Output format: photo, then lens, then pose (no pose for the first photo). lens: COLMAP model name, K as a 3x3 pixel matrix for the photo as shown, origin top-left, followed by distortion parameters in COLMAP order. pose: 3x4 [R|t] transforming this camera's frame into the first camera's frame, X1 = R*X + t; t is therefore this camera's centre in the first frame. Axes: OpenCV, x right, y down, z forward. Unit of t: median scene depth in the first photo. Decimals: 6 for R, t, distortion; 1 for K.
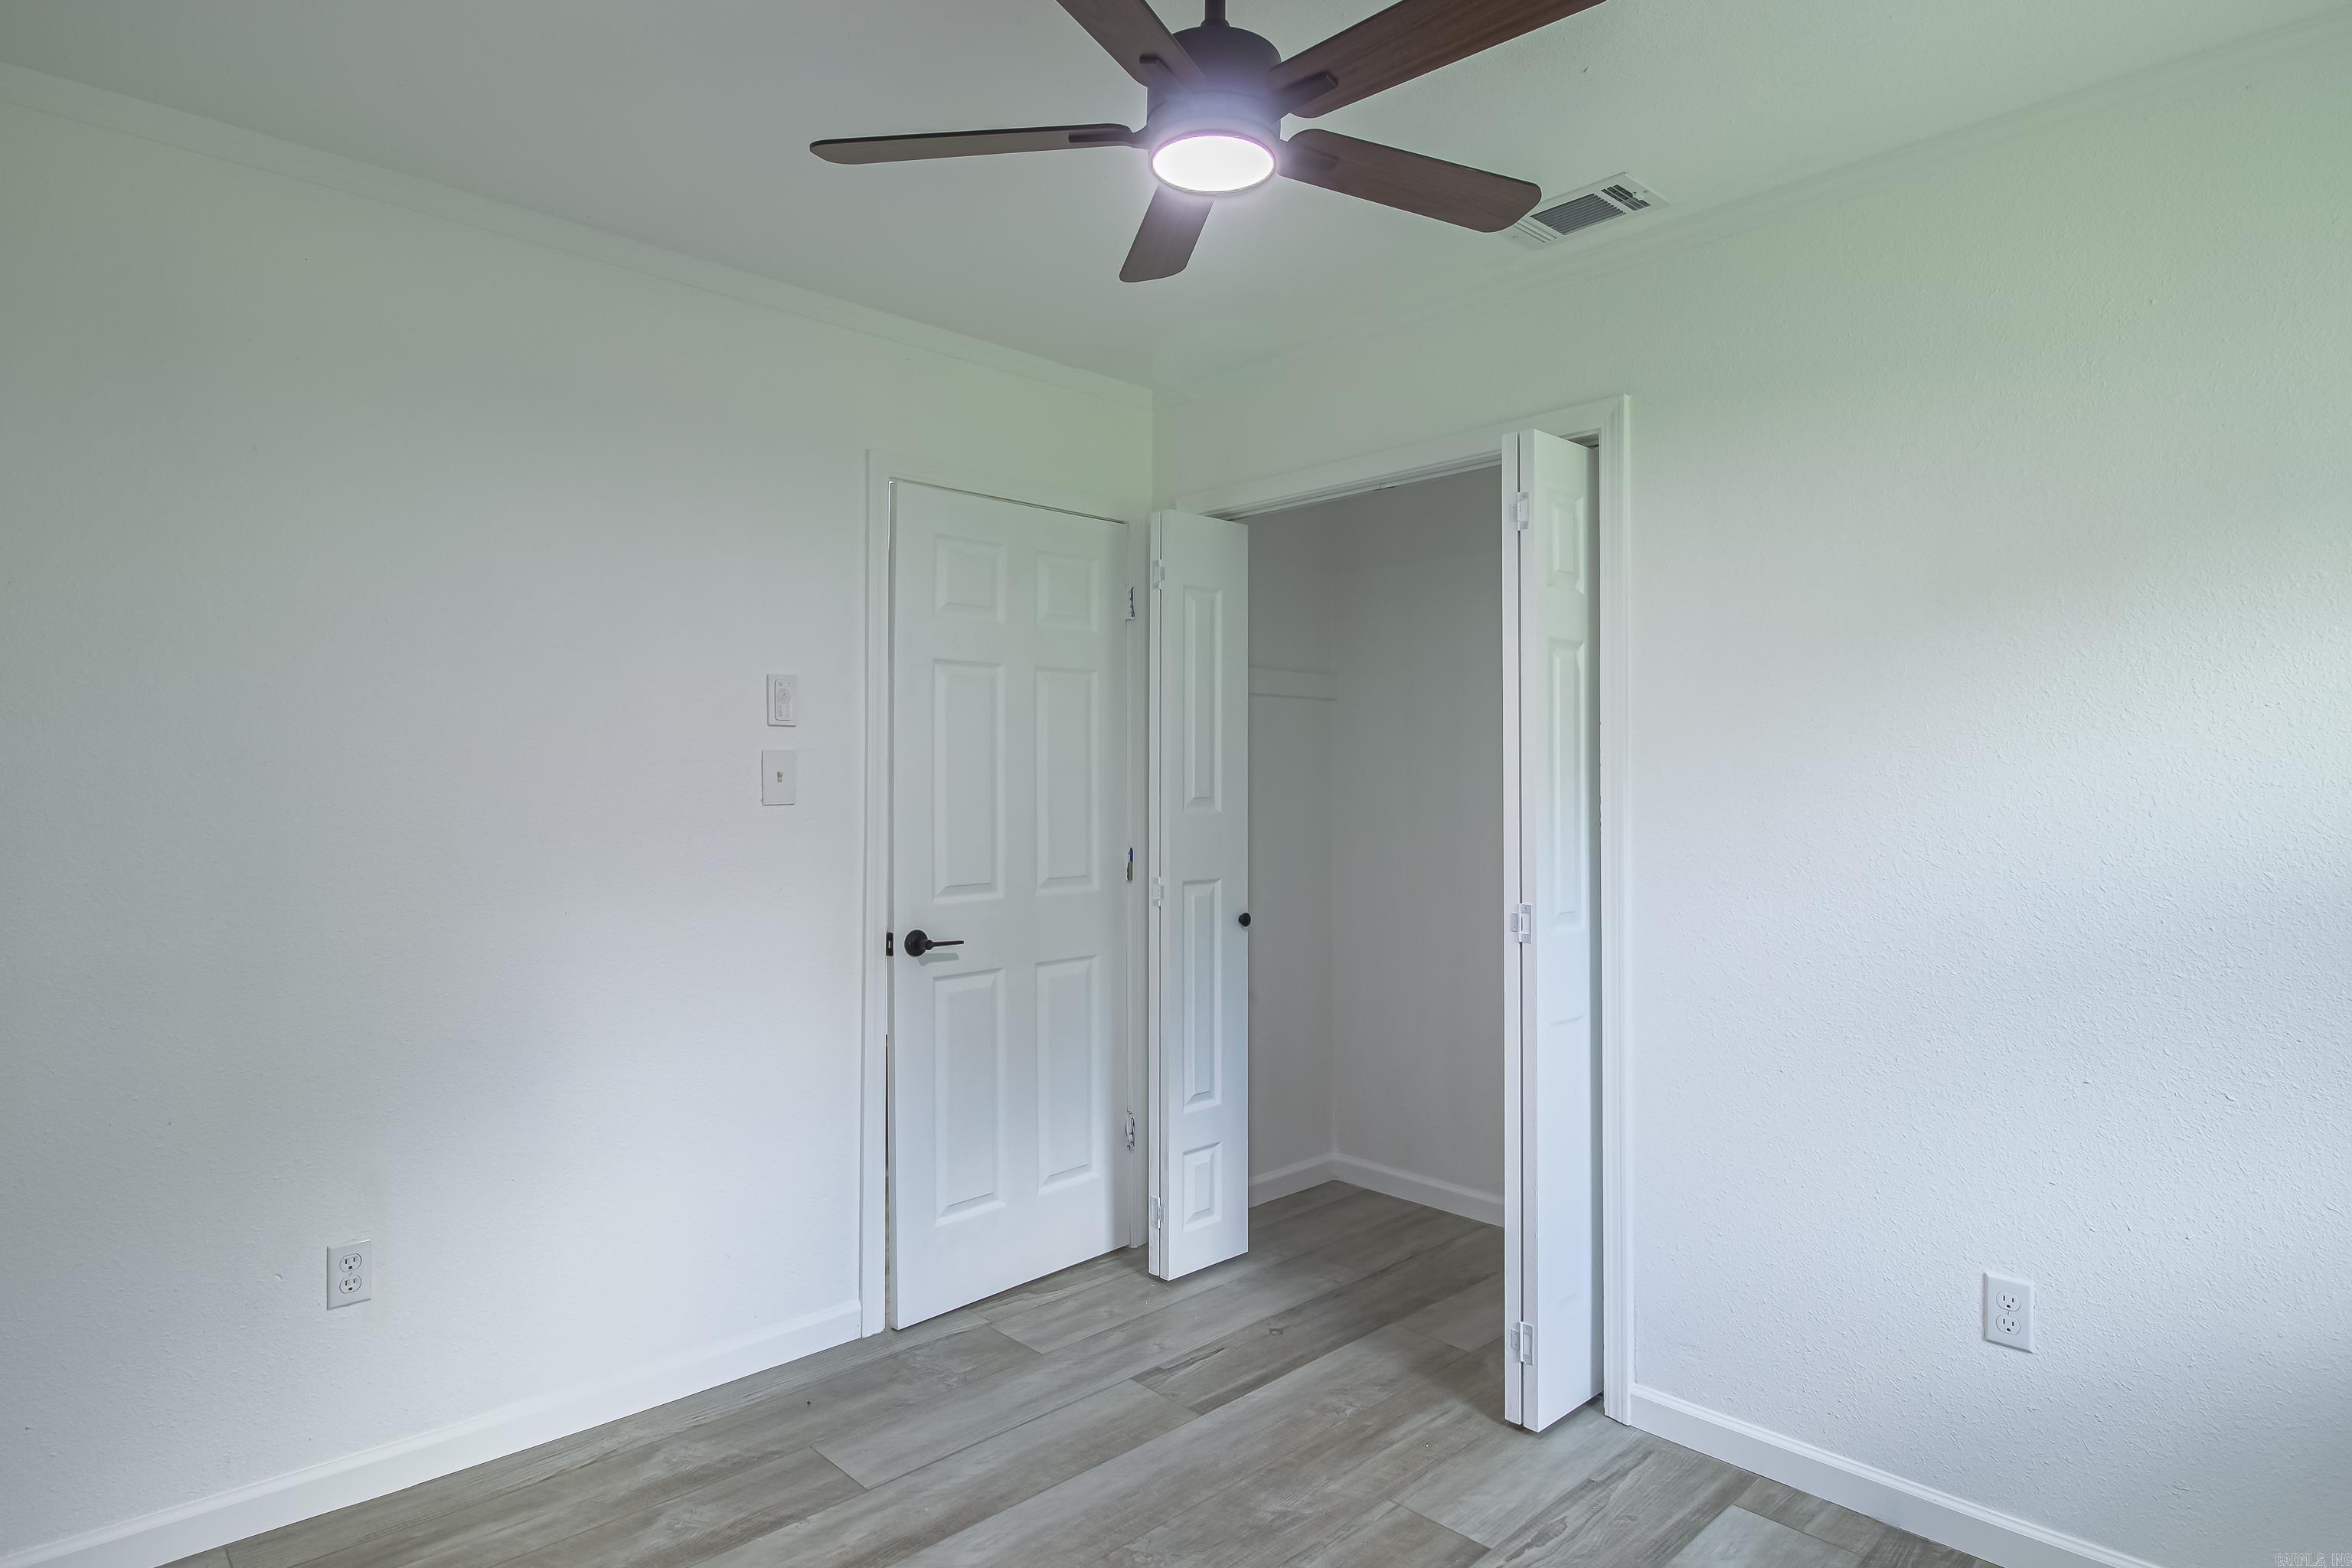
lens RADIAL K [[1273.8, 0, 1187.9], [0, 1273.8, 749.7], [0, 0, 1]] dist [0.000615, -0.012844]
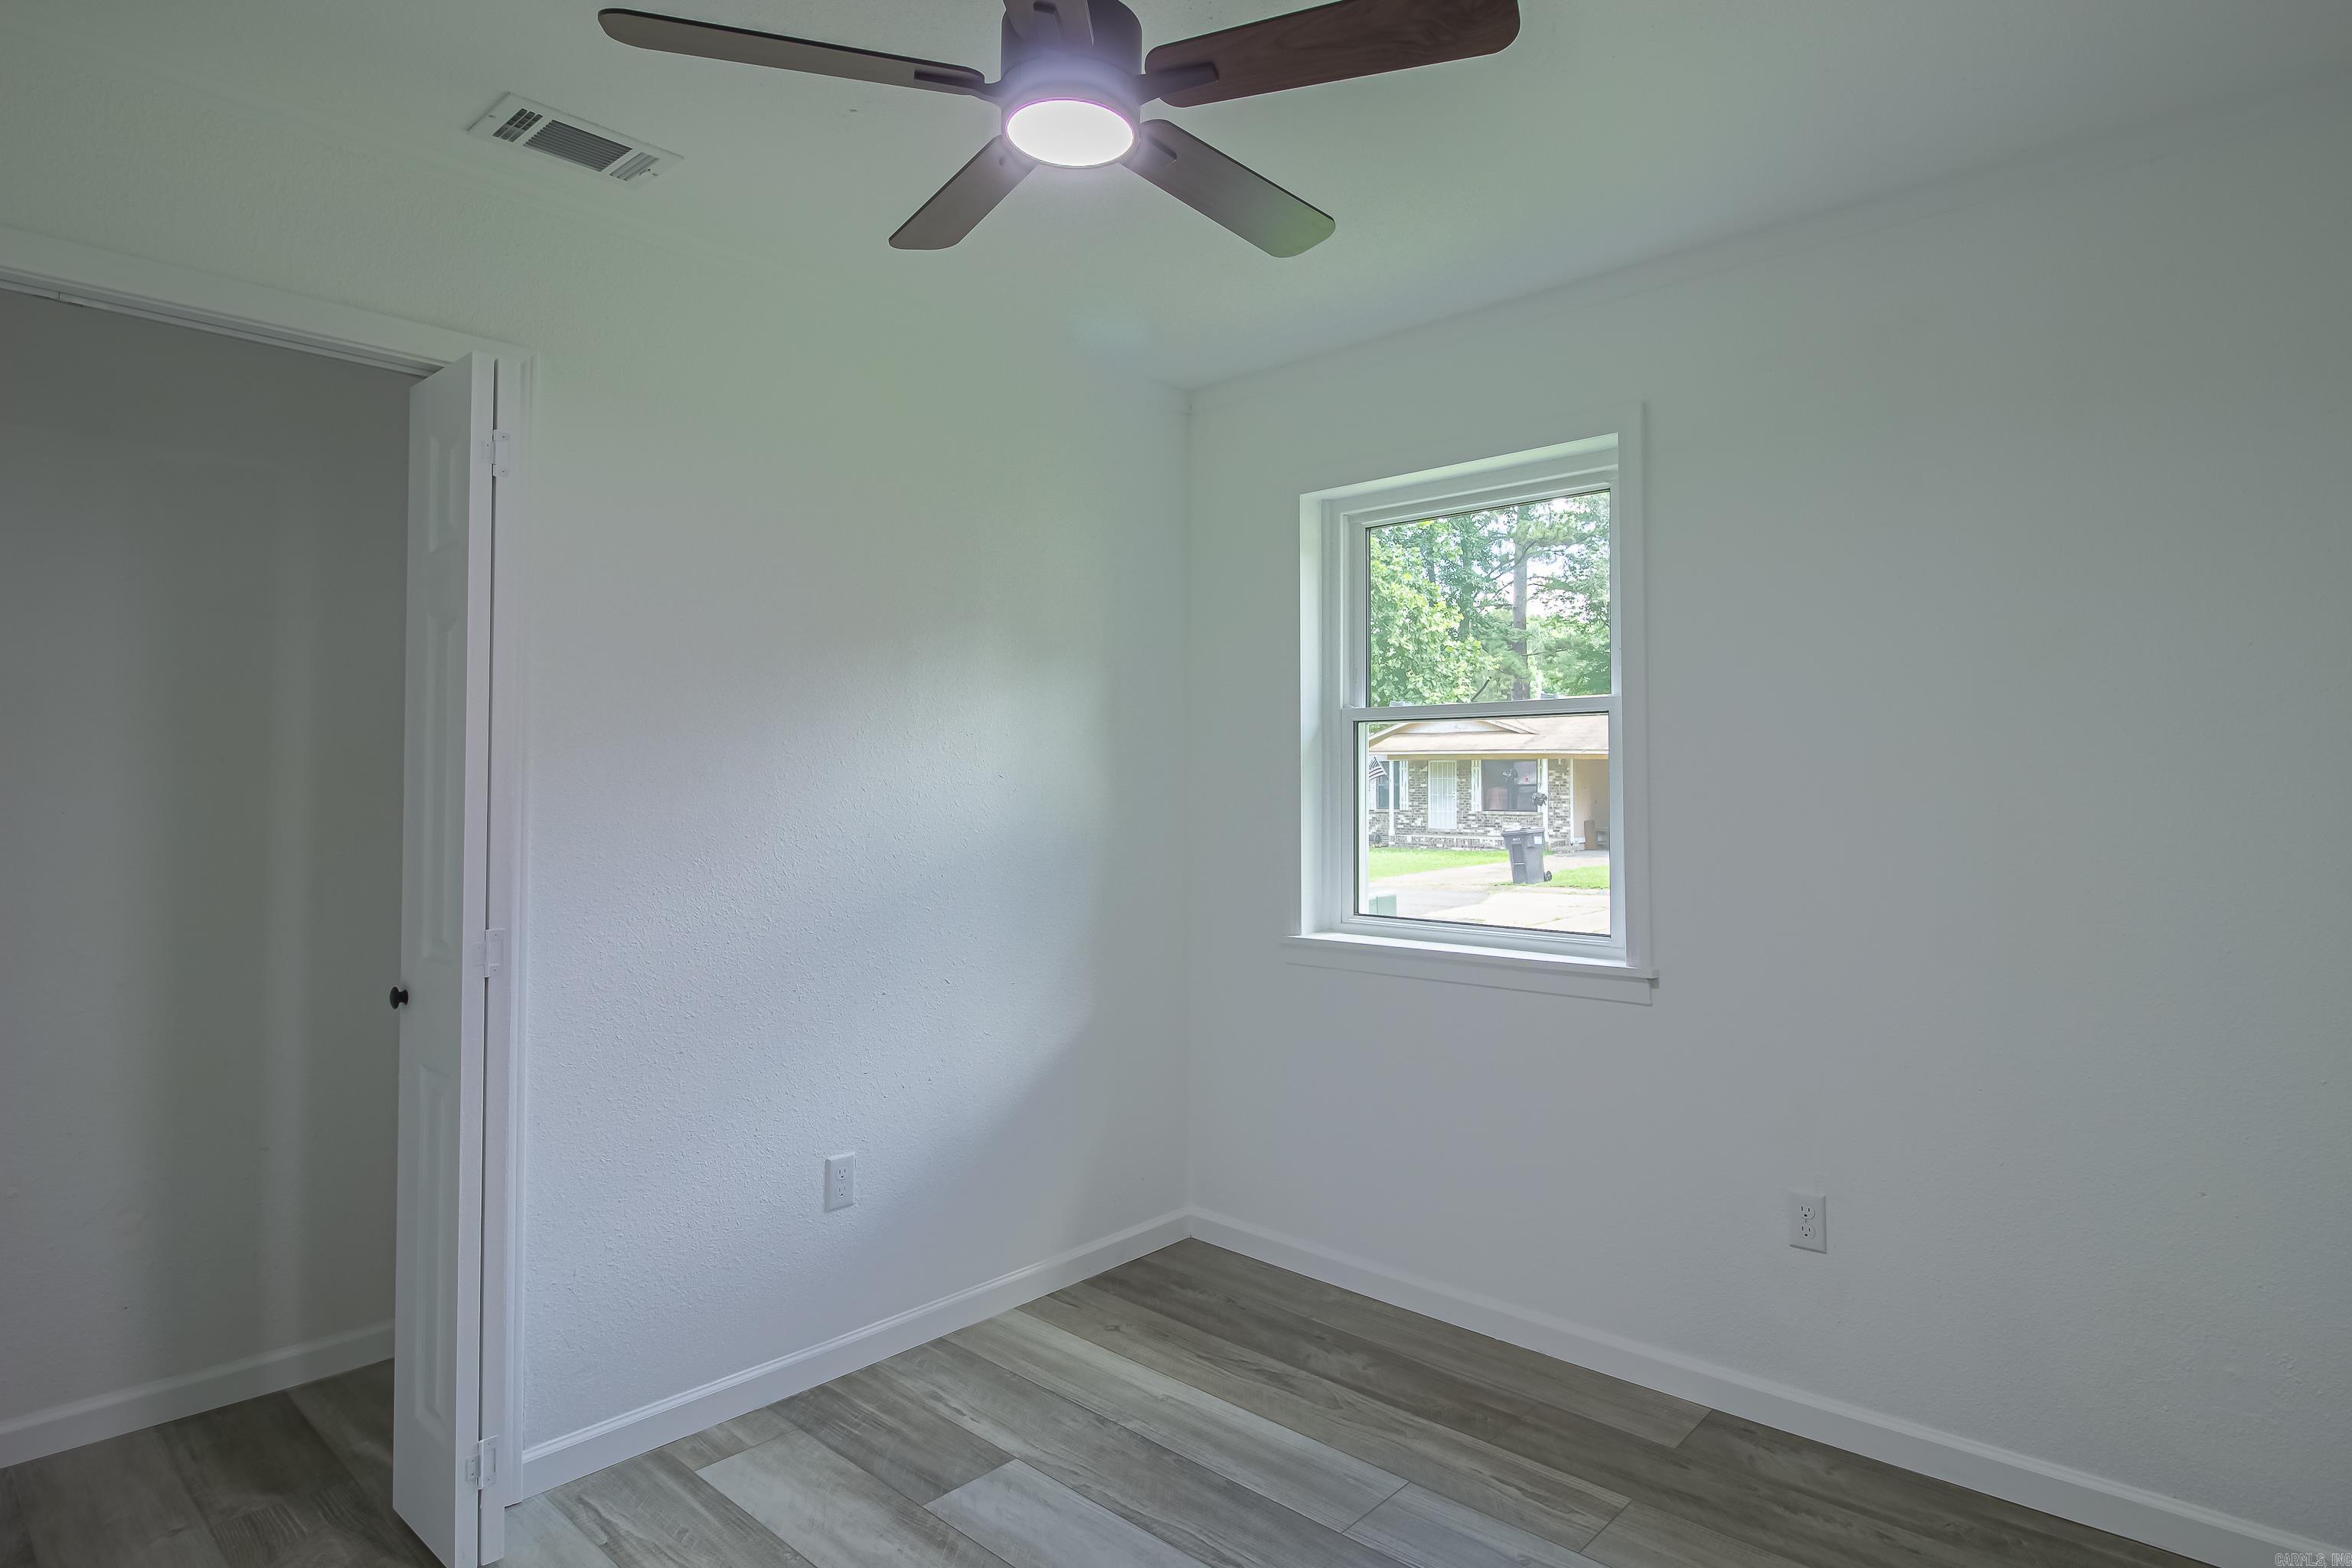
lens RADIAL K [[1273.8, 0, 1187.9], [0, 1273.8, 749.7], [0, 0, 1]] dist [0.000615, -0.012844]
pose [[-0.068934, 0.022058, 0.997377, -0.643072], [-0.027424, 0.999336, -0.023997, 0.012673], [-0.997244, -0.029006, -0.068283, 0.666244]]
